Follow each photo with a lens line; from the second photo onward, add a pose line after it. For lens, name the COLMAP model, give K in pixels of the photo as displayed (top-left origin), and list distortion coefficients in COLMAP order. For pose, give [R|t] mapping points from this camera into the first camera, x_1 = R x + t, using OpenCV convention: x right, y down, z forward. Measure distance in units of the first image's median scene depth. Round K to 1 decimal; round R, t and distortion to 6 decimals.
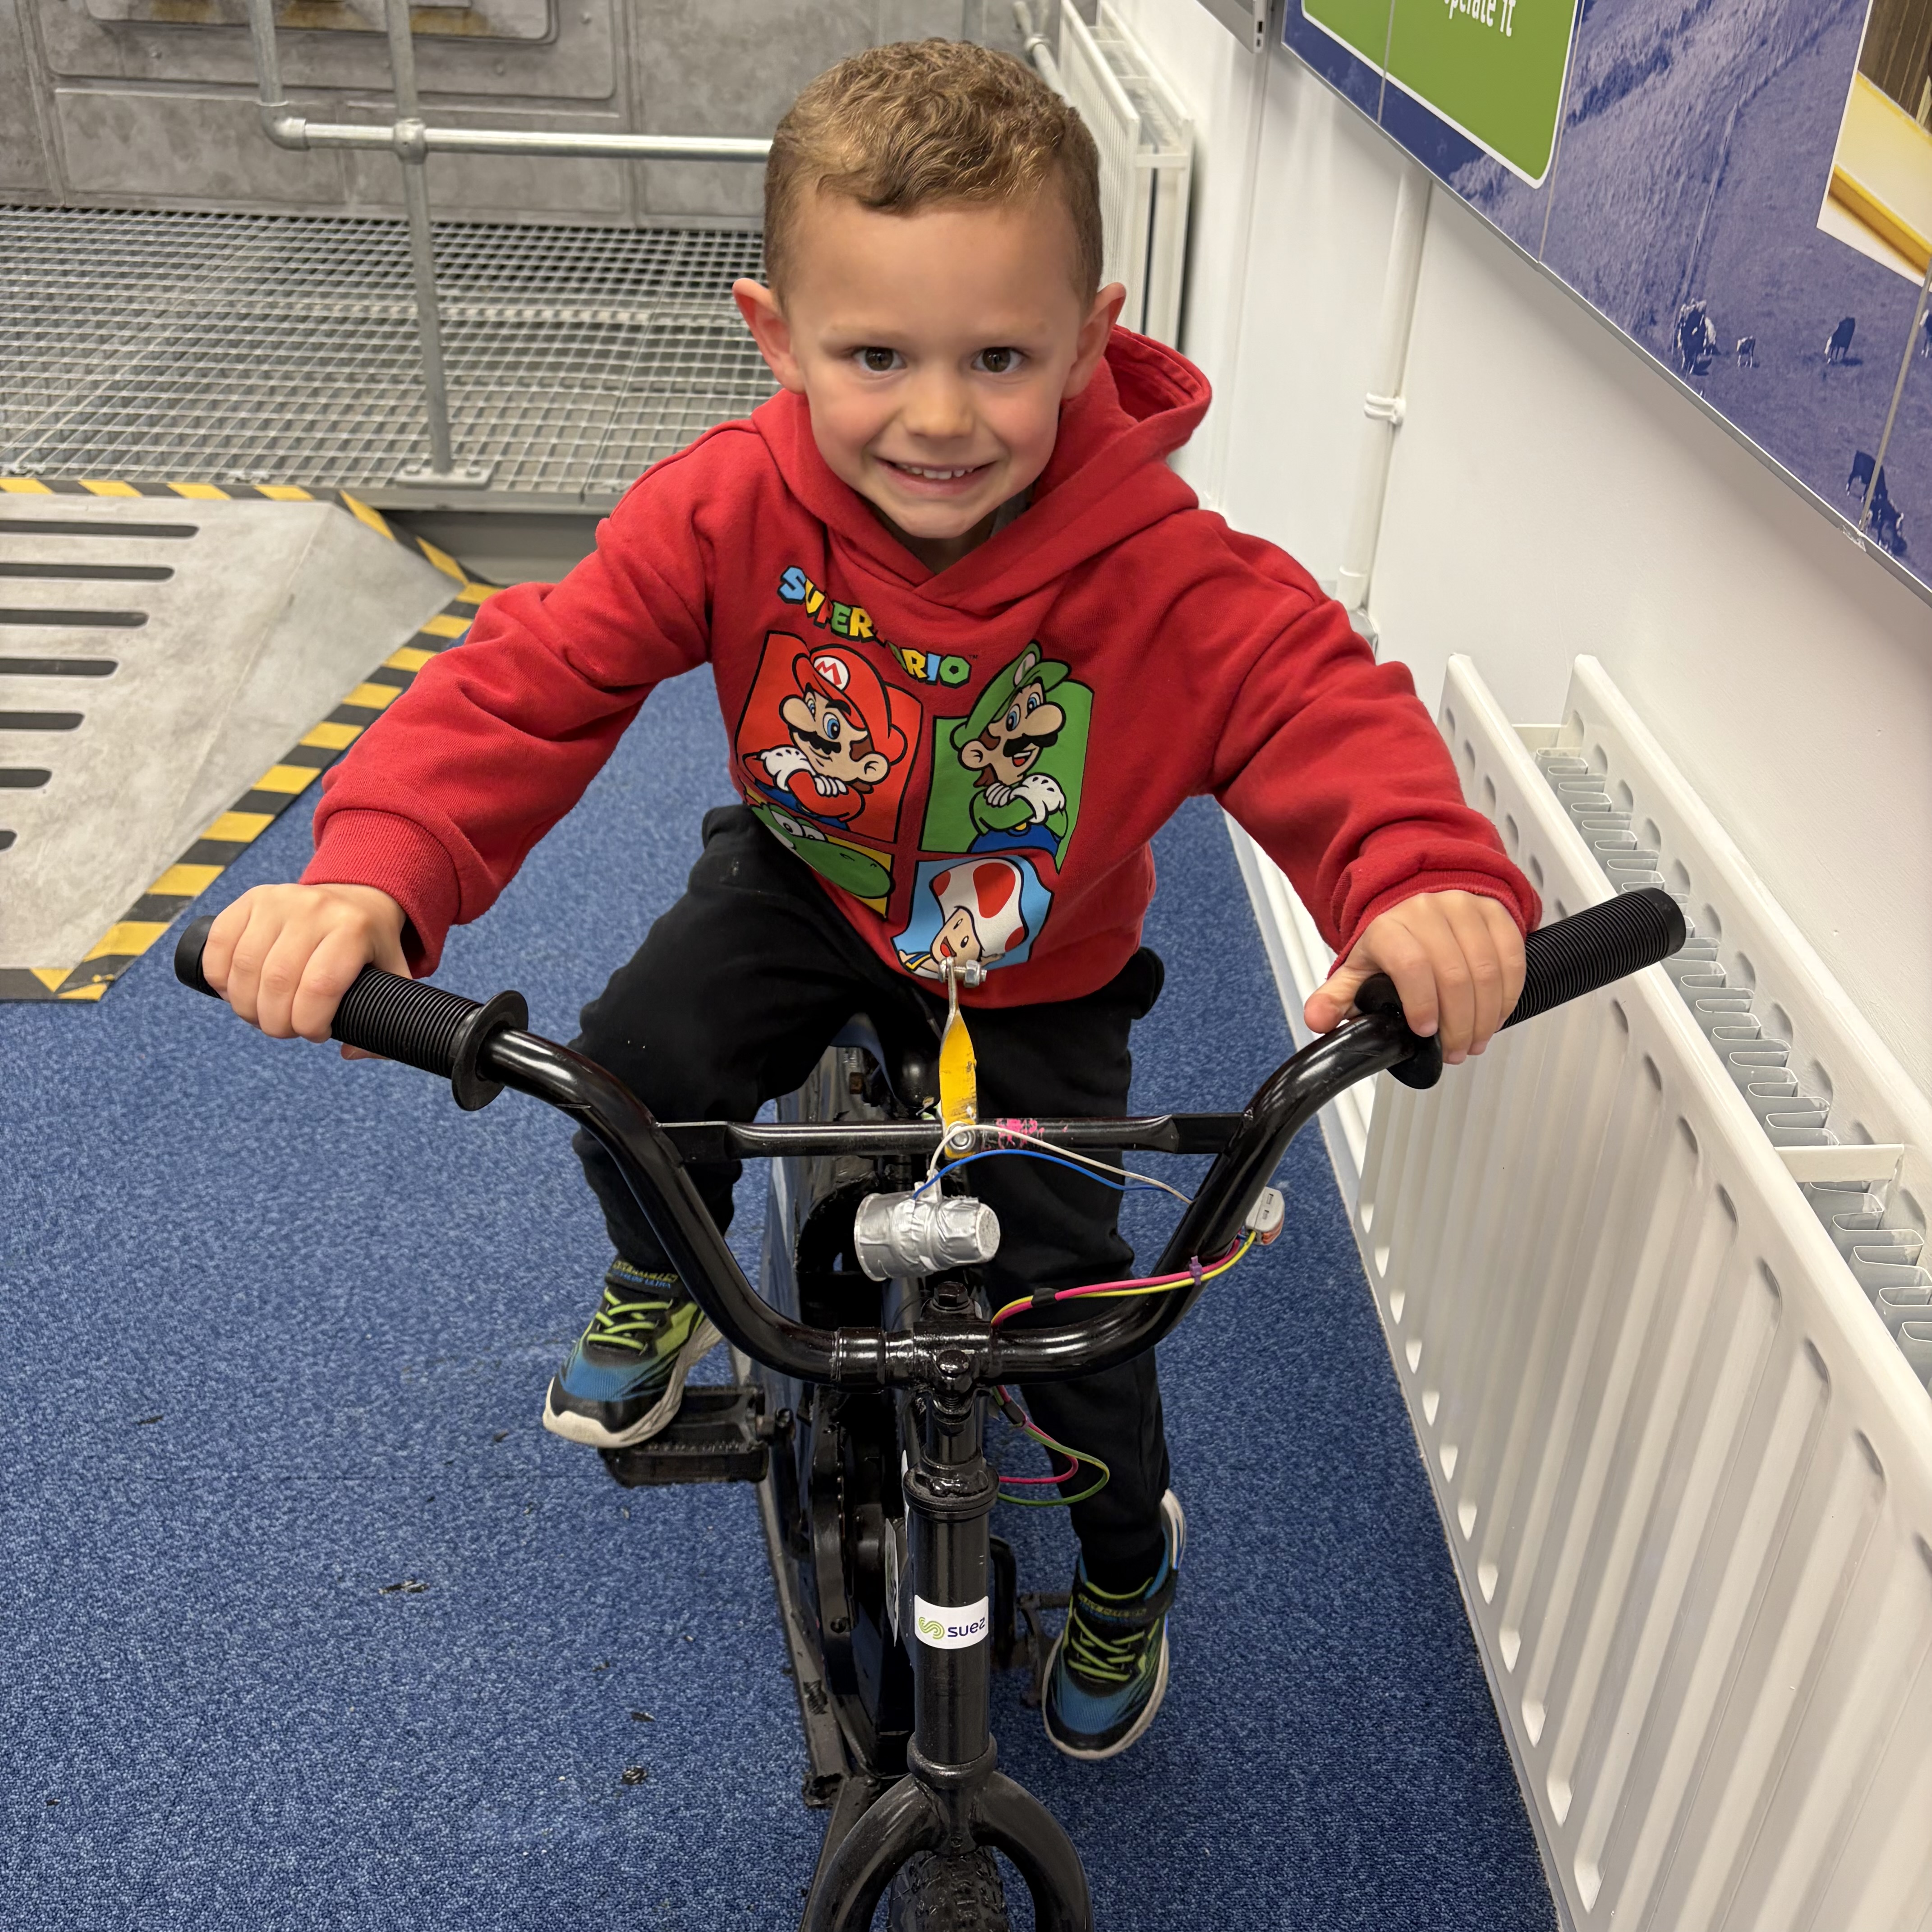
lens RADIAL K [[1936.8, 0, 968.9], [0, 1936.8, 824.0], [0, 0, 1]] dist [0.024551, -0.011512]
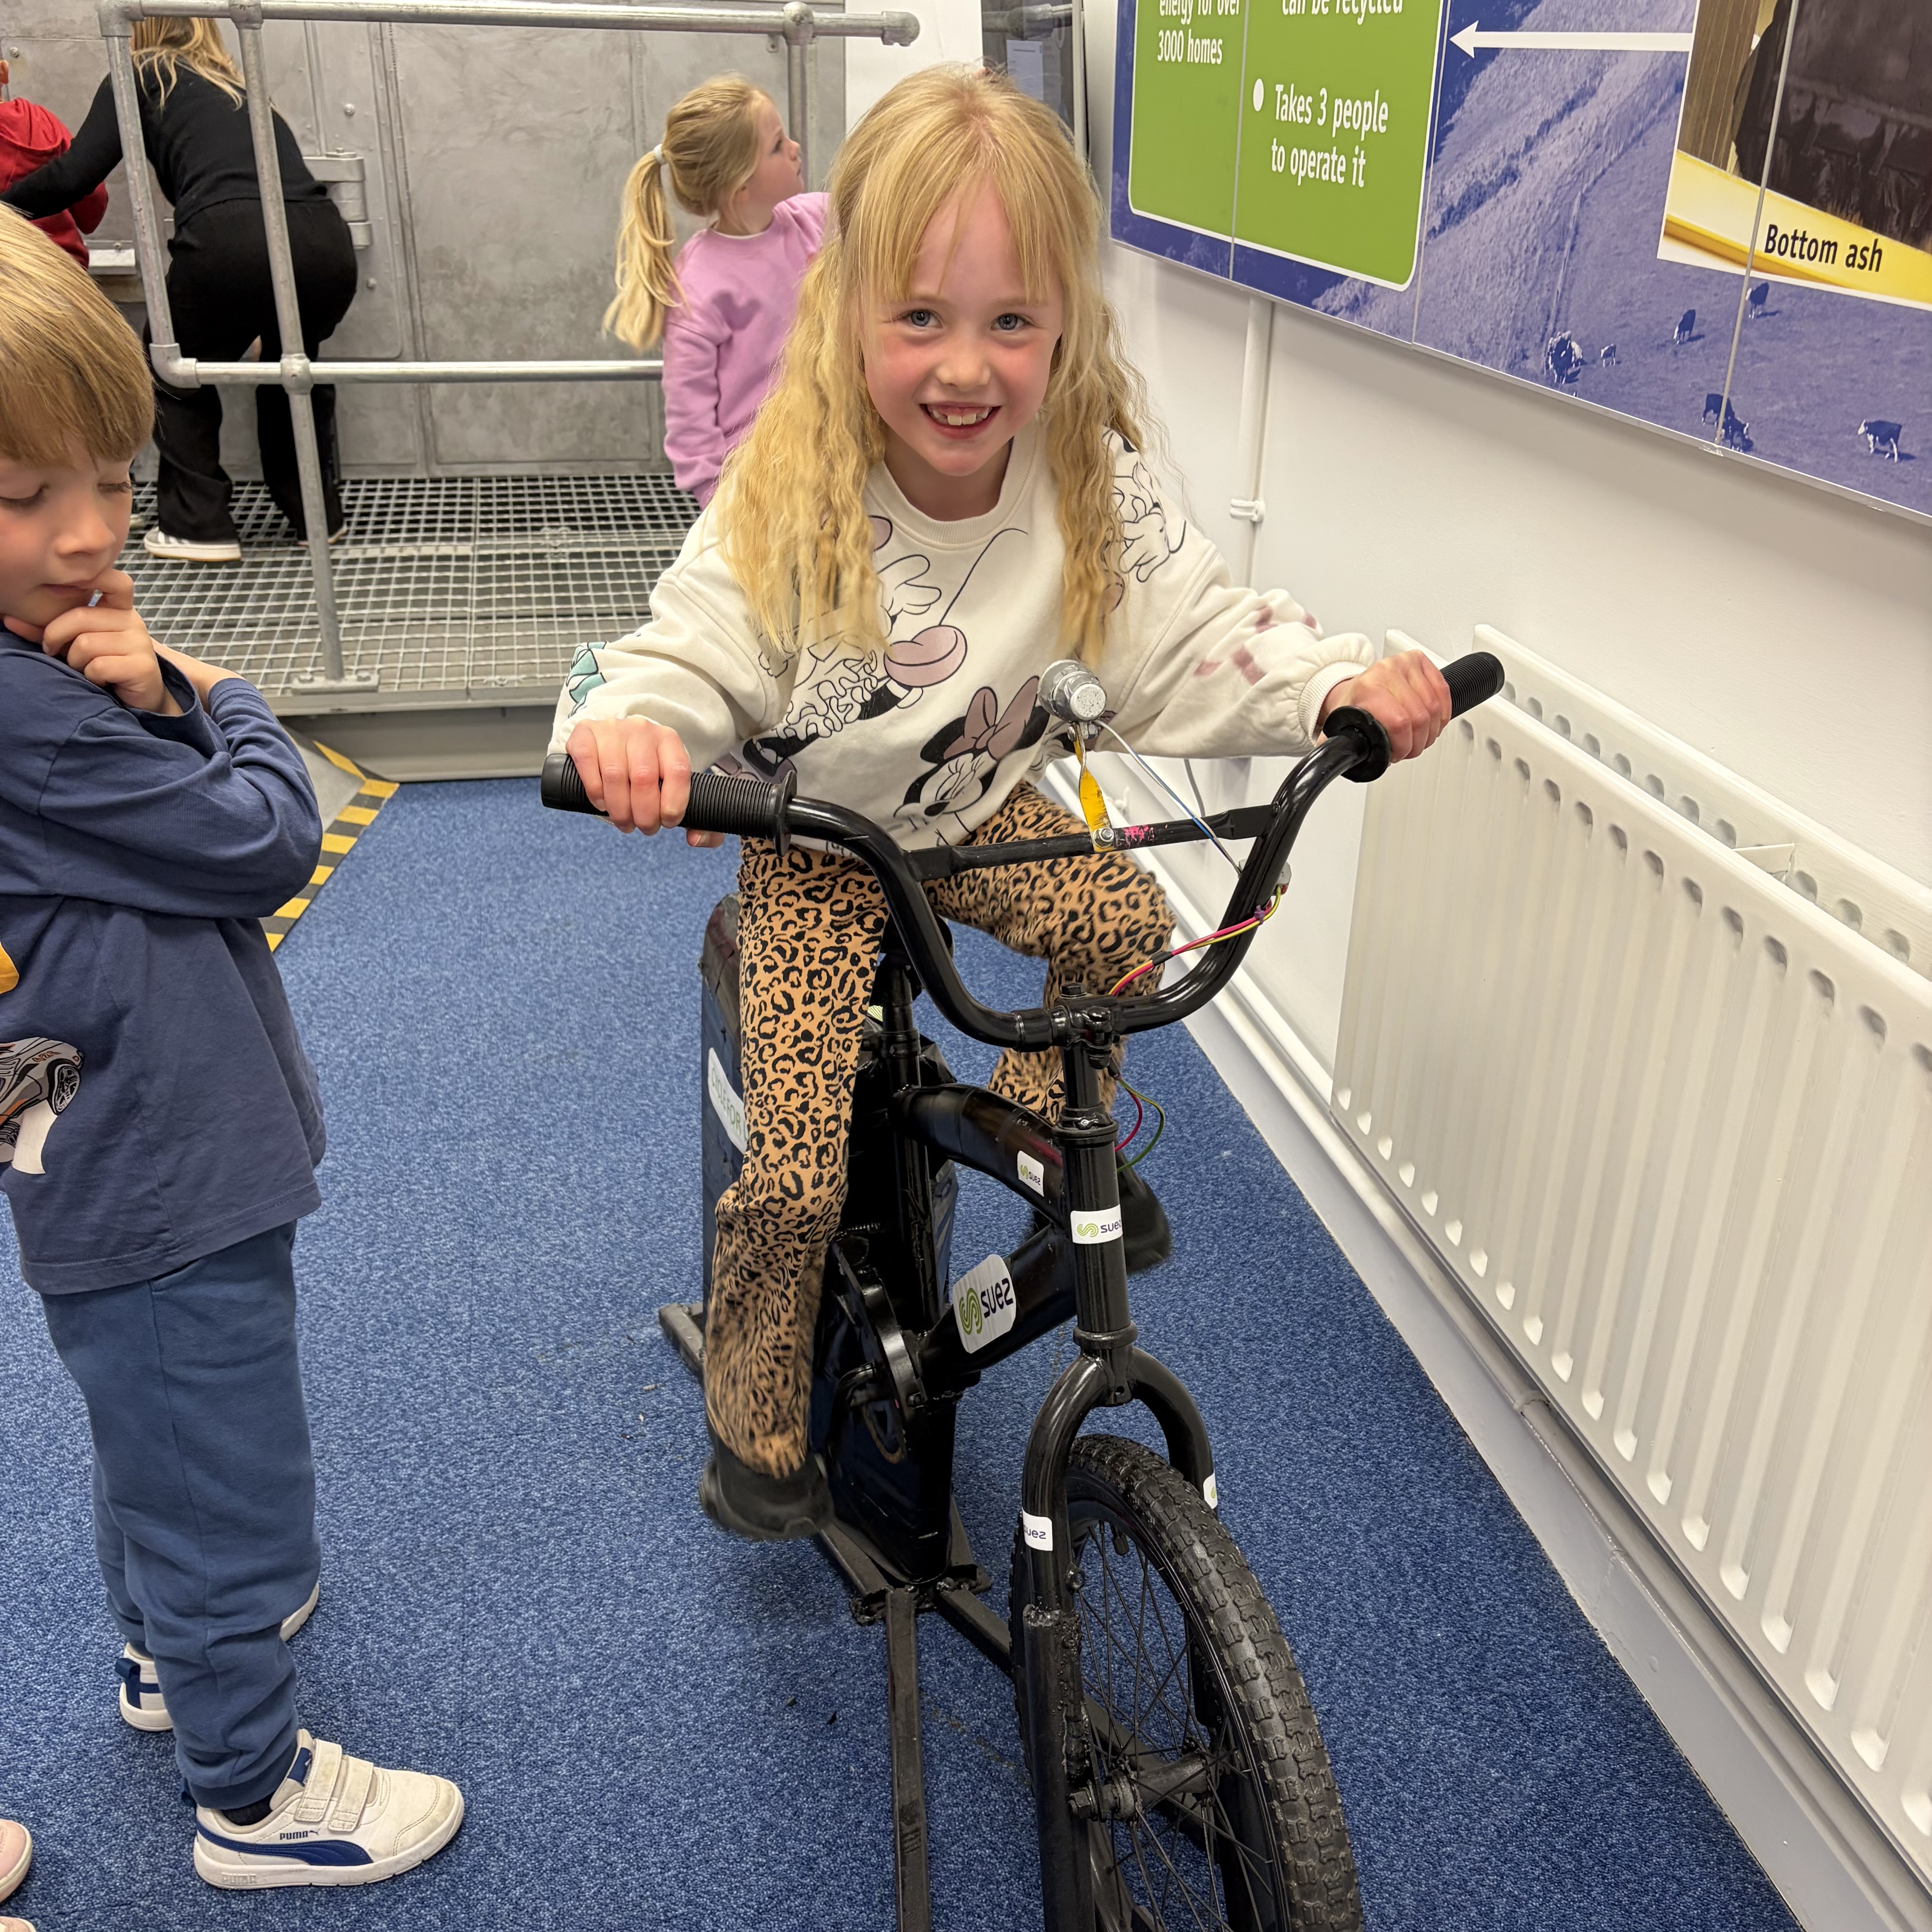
lens RADIAL K [[1927.3, 0, 966.0], [0, 1927.3, 966.0], [0, 0, 1]] dist [0.018443, 0.017961]
pose [[0.984574, -0.090592, 0.149692, -0.228333], [0.100213, 0.993273, -0.058020, 0.169550], [-0.143429, 0.072126, 0.987029, -0.224101]]
